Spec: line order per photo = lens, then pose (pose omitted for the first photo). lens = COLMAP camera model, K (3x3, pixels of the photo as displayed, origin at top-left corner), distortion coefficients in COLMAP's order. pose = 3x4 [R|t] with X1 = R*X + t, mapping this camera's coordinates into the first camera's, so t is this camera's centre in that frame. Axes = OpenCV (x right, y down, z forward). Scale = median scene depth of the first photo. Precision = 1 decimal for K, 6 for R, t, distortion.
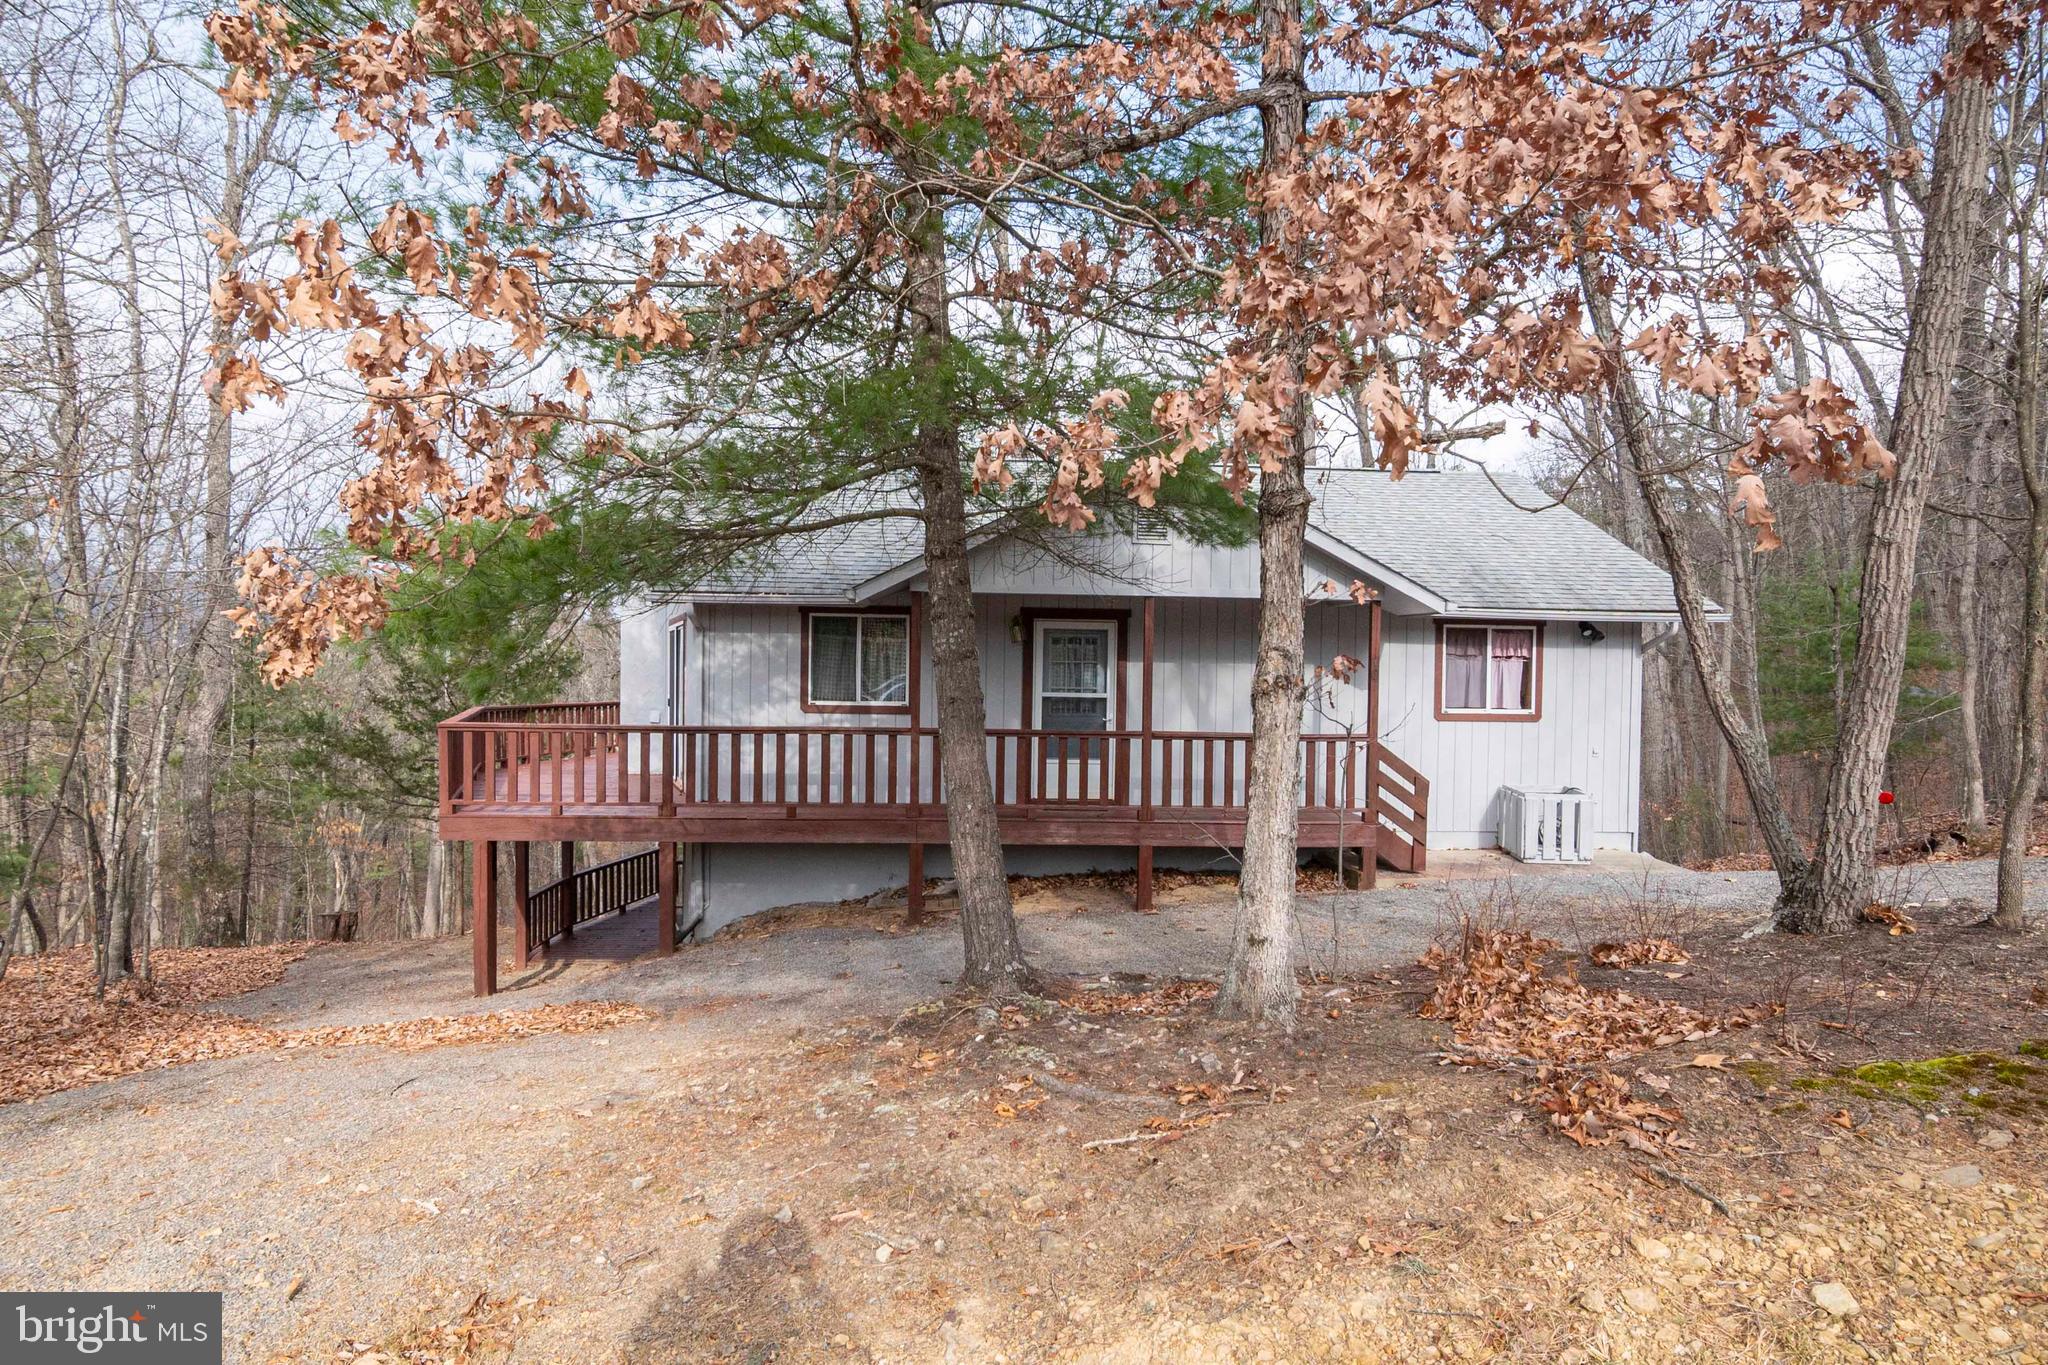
lens RADIAL K [[1176.8, 0, 1015.1], [0, 1176.8, 683.2], [0, 0, 1]] dist [-0.023129, 0.000972]
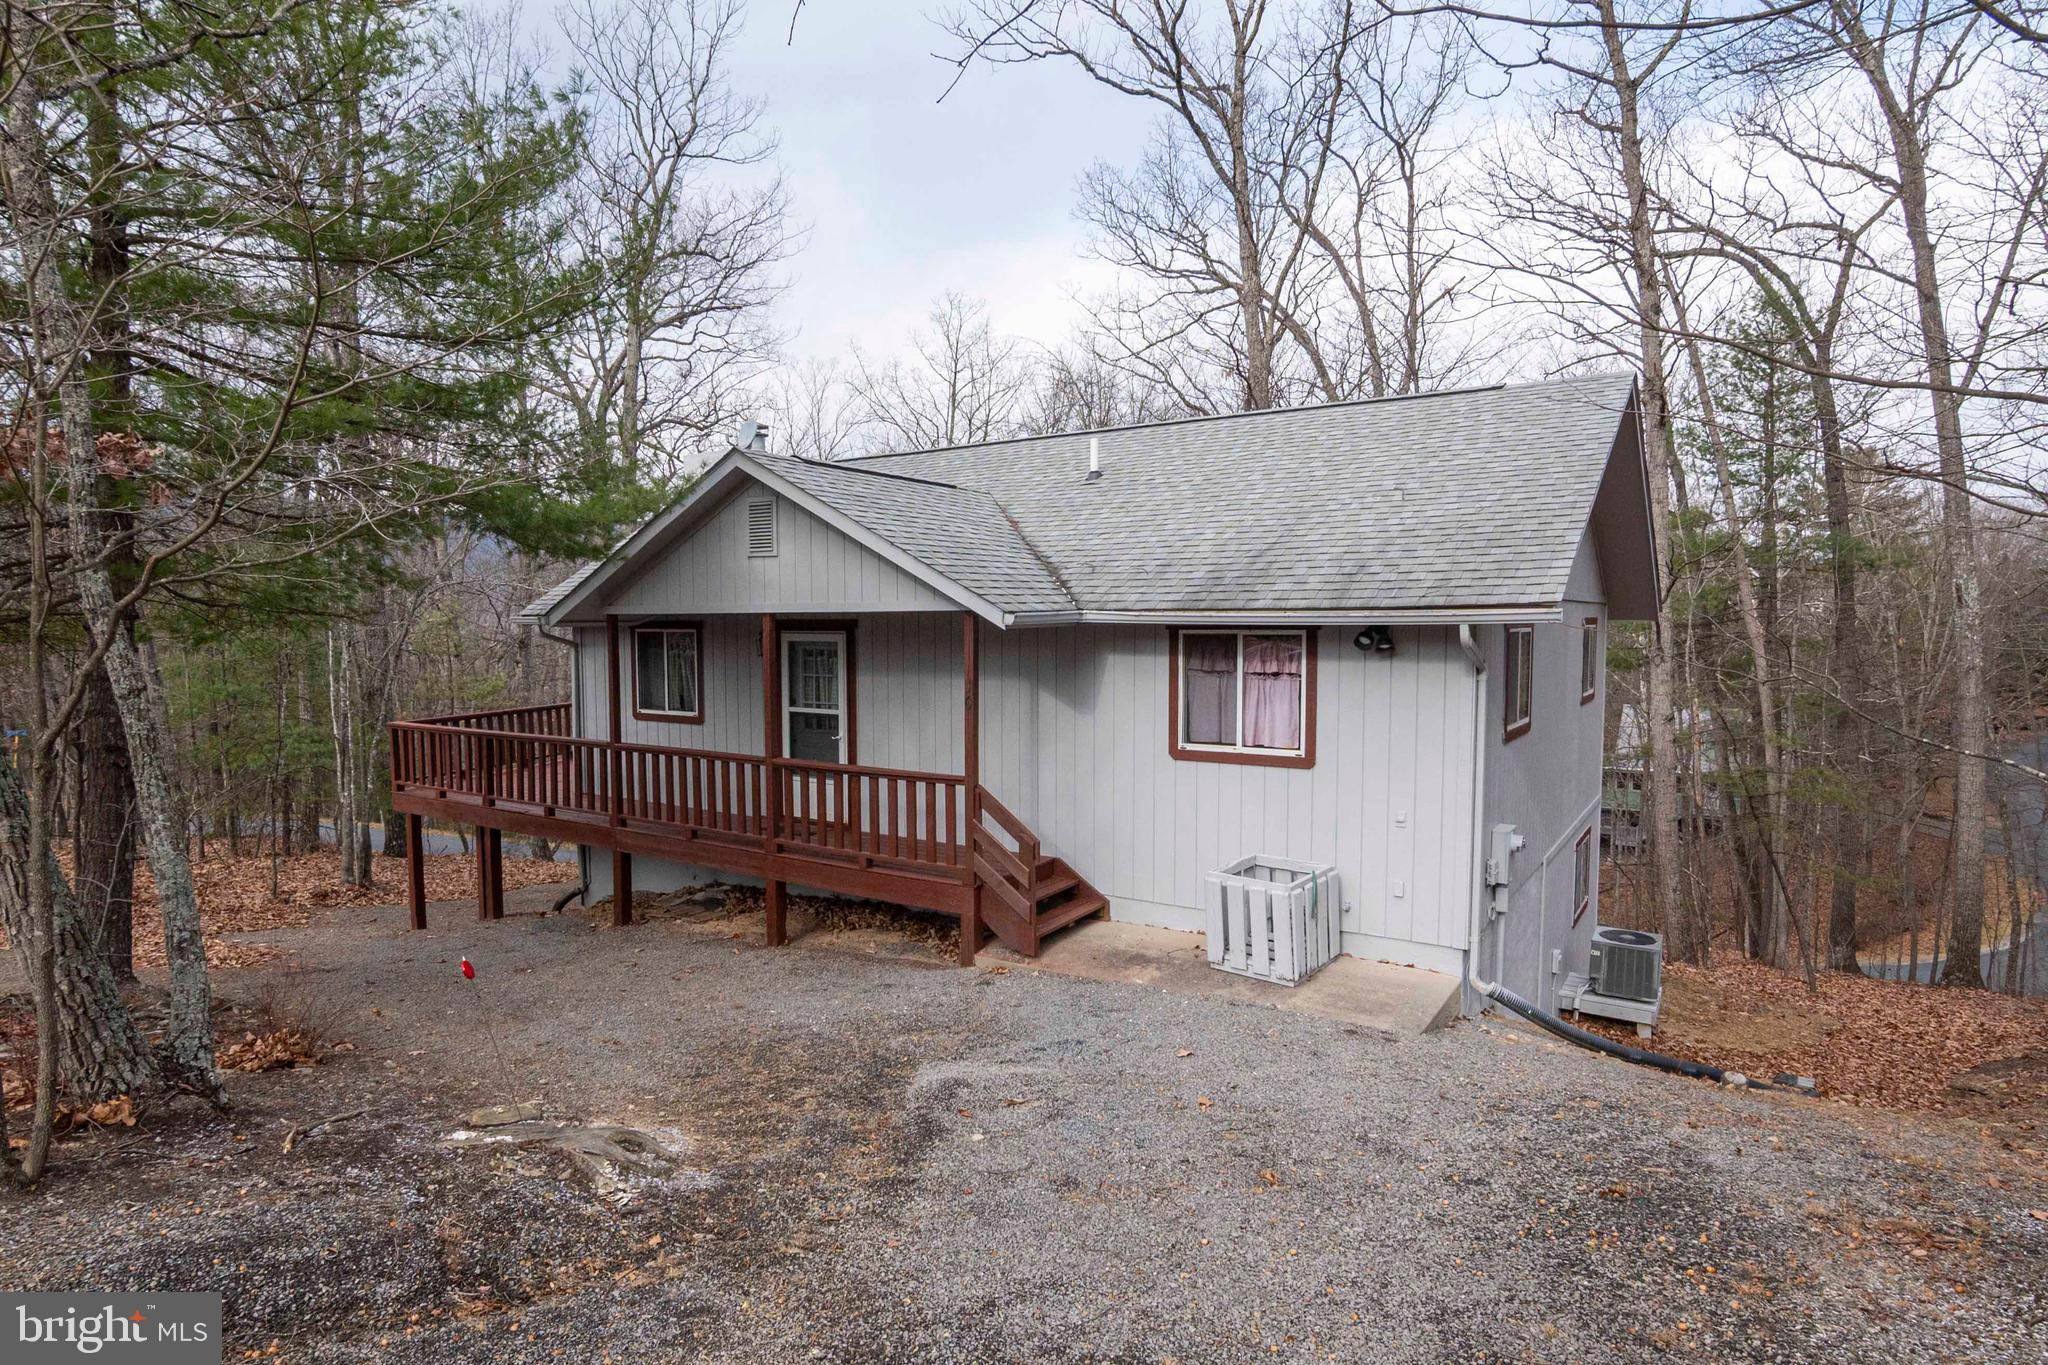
lens RADIAL K [[1086.8, 0, 1021.4], [0, 1086.8, 700.7], [0, 0, 1]] dist [-0.020843, 0.000116]
pose [[0.809230, 0.027987, -0.586825, 0.626159], [0.007518, 0.998290, 0.057977, -0.042515], [0.587443, -0.051329, 0.807636, 0.339249]]
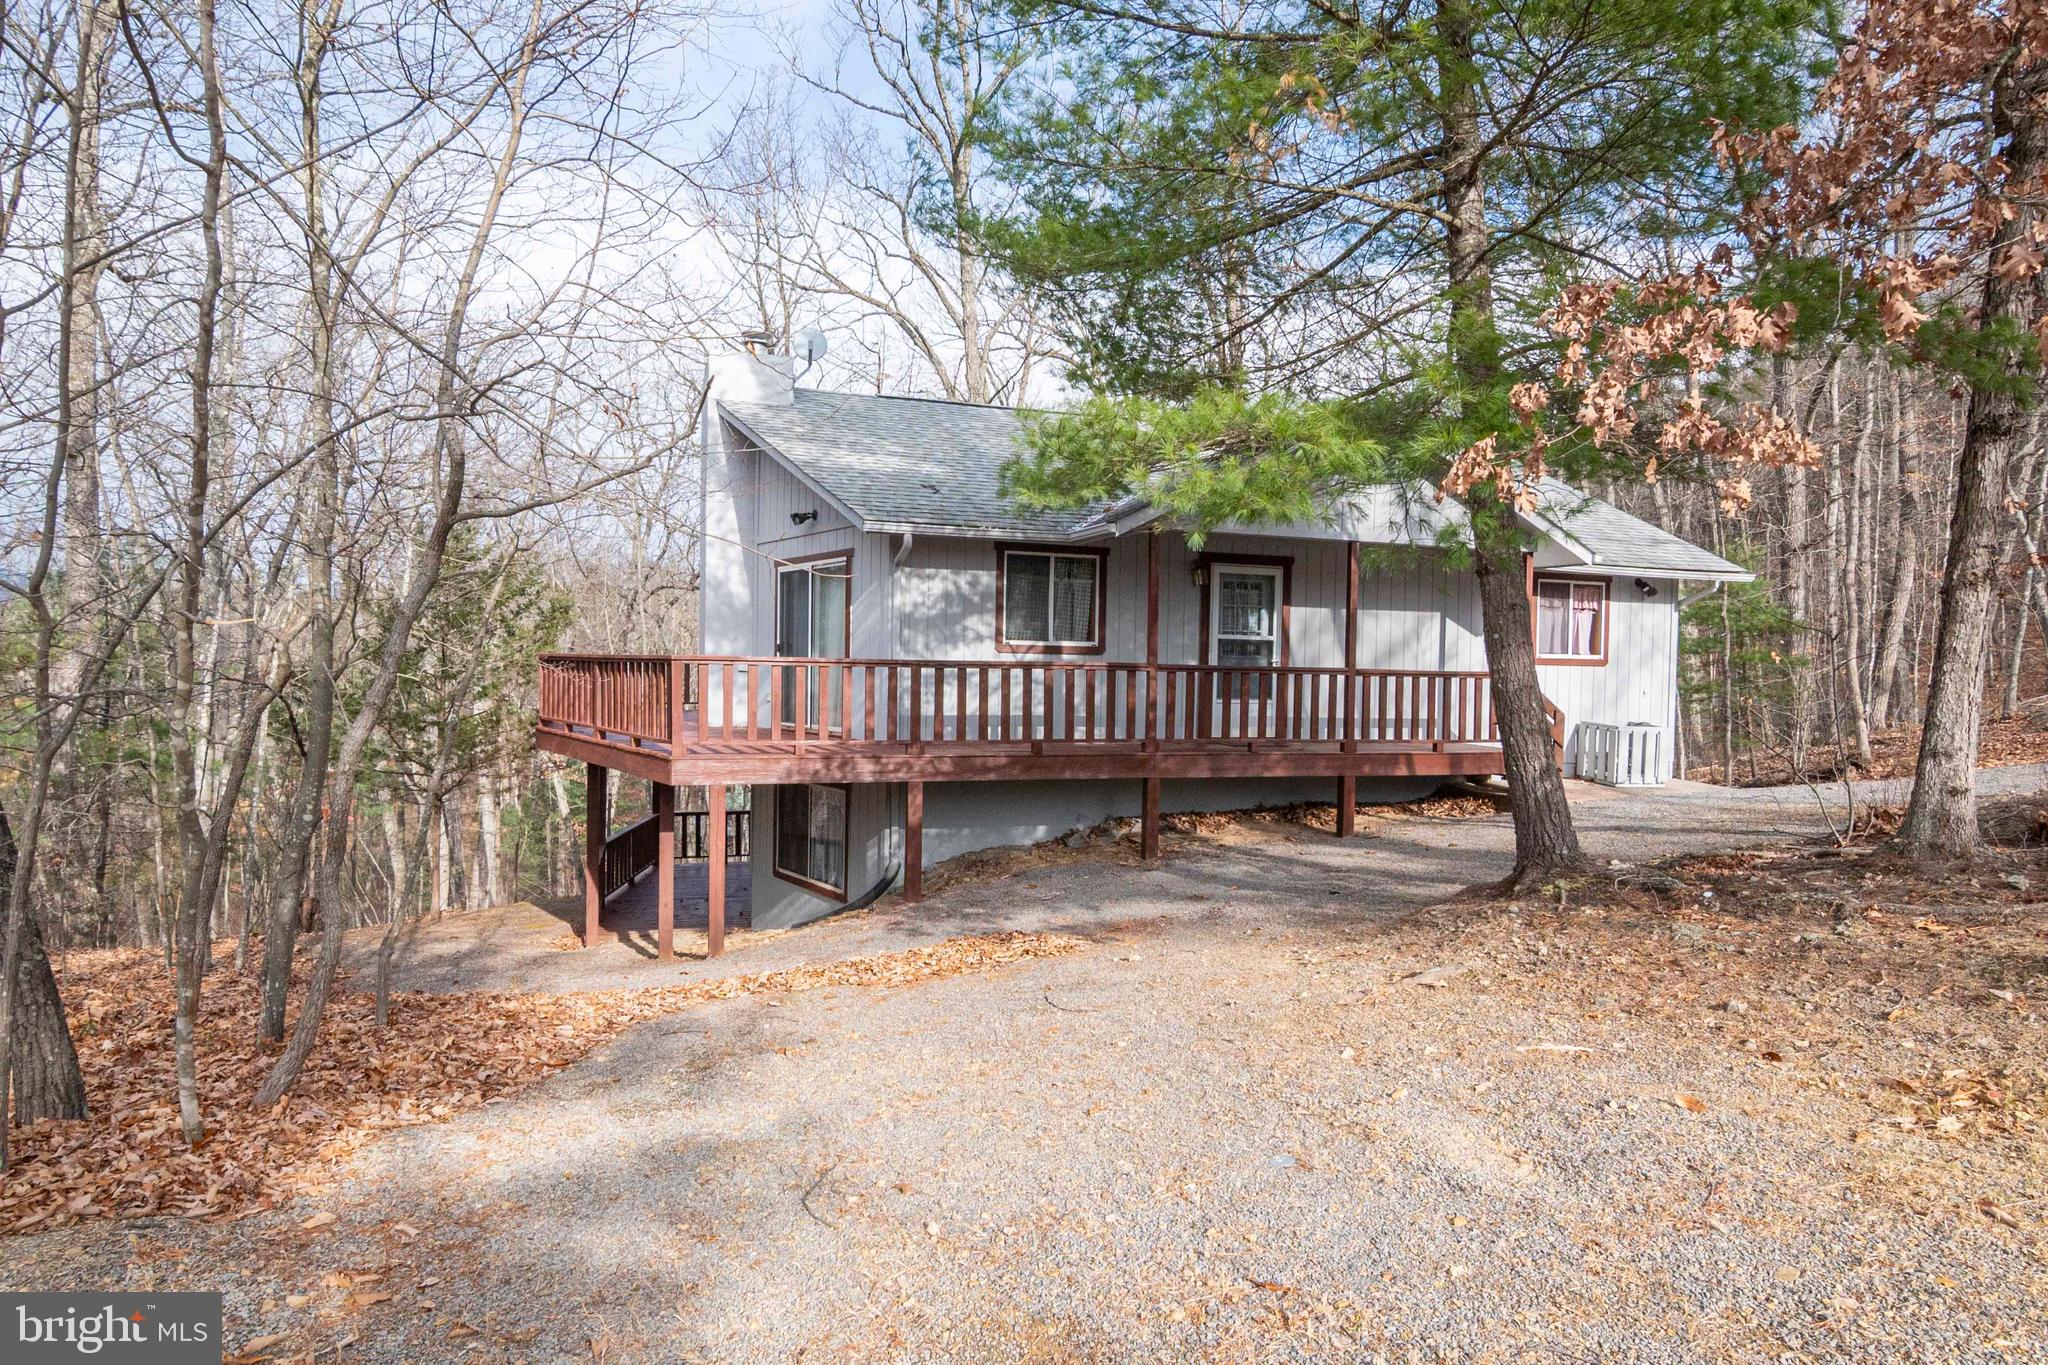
lens RADIAL K [[1176.8, 0, 1015.1], [0, 1176.8, 683.2], [0, 0, 1]] dist [-0.023129, 0.000972]
pose [[0.965954, -0.000685, 0.258714, -0.368377], [-0.001580, 0.999962, 0.008546, 0.037243], [-0.258710, -0.008664, 0.965916, 0.042479]]
